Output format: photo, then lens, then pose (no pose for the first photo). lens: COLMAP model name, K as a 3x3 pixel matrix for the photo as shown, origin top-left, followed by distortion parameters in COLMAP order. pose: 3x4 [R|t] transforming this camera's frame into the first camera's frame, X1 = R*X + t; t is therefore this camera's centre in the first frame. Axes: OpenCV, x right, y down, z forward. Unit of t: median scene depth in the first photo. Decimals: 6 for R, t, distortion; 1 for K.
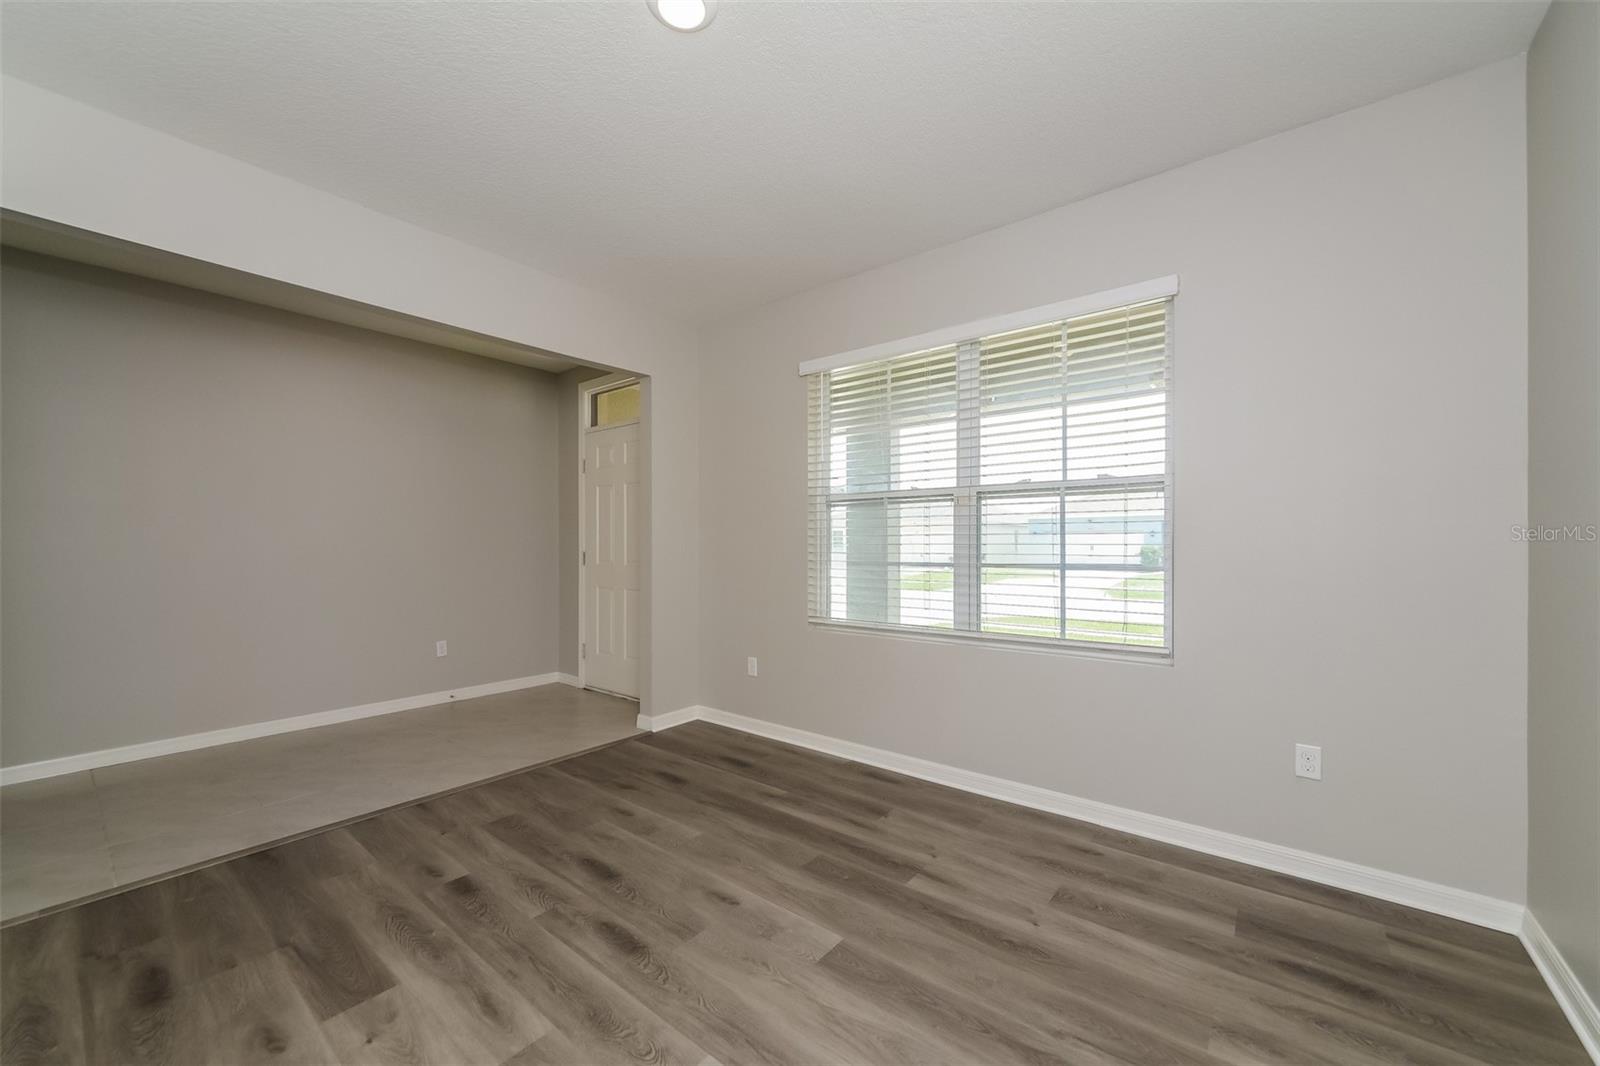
lens RADIAL K [[610.7, 0, 804.7], [0, 610.7, 536.7], [0, 0, 1]] dist [-0.000937, 0.000092]
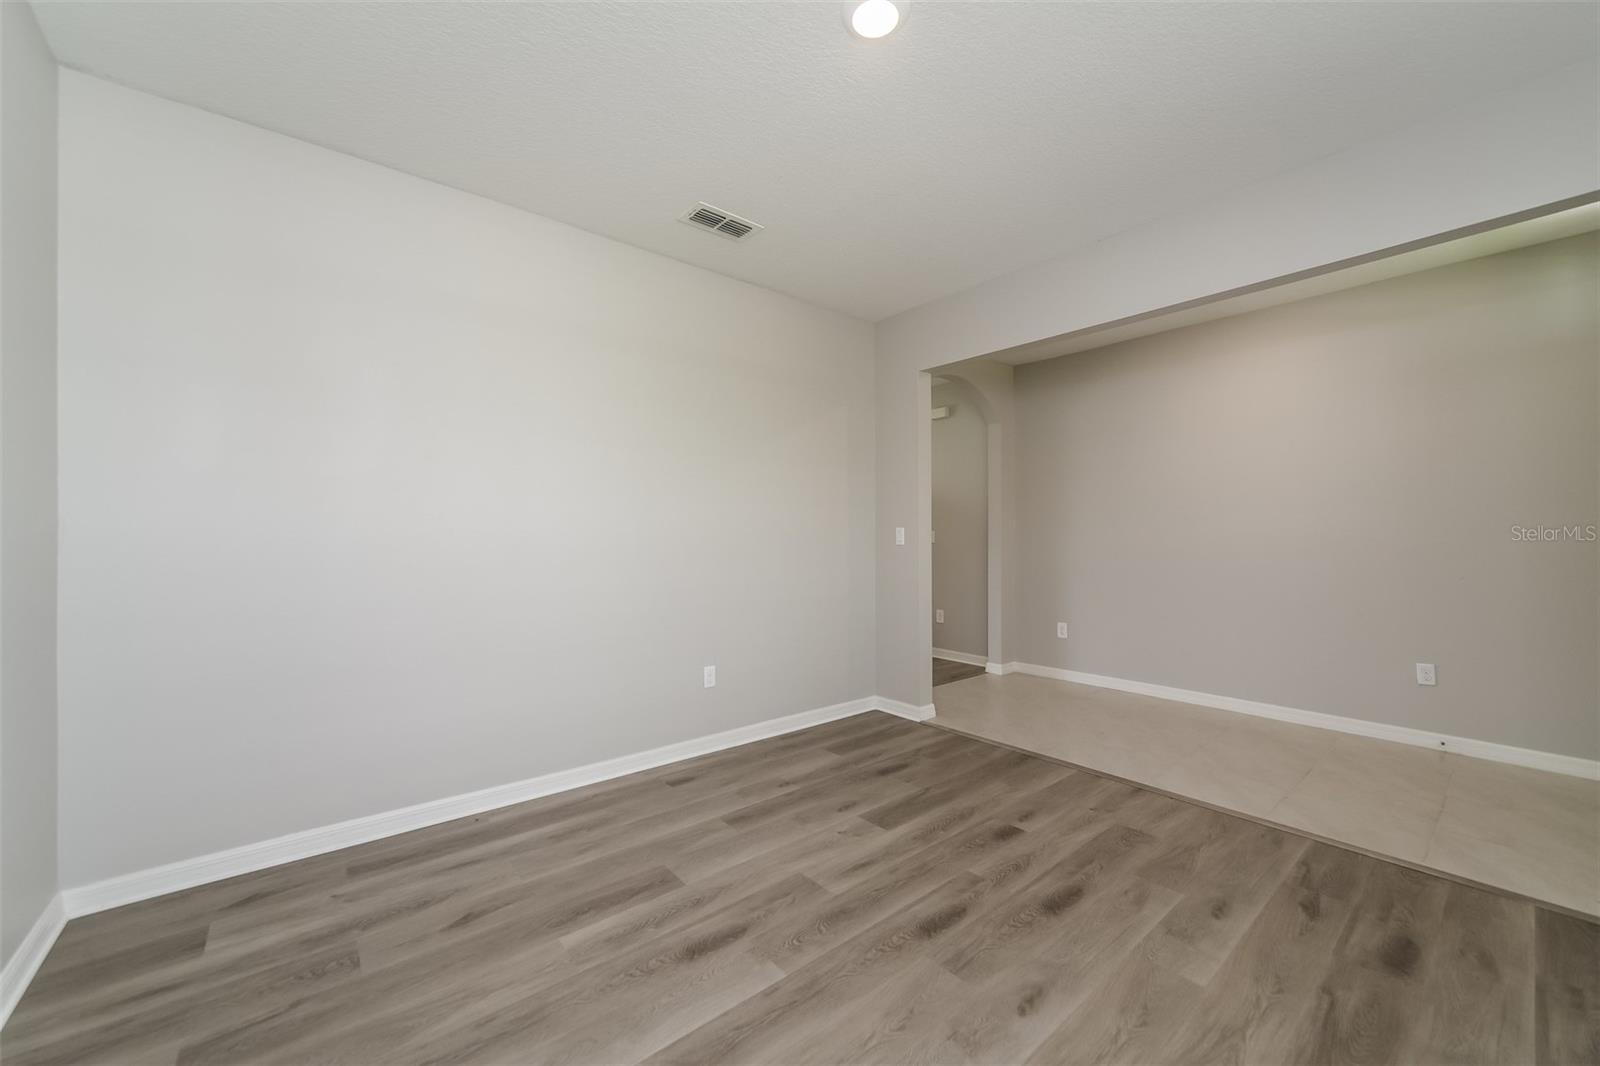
lens RADIAL K [[610.7, 0, 804.7], [0, 610.7, 536.7], [0, 0, 1]] dist [-0.000937, 0.000092]
pose [[-0.208000, 0.003009, -0.978124, 0.655826], [0.017309, 0.999850, -0.000605, -0.004399], [0.977976, -0.017056, -0.208021, 0.850261]]
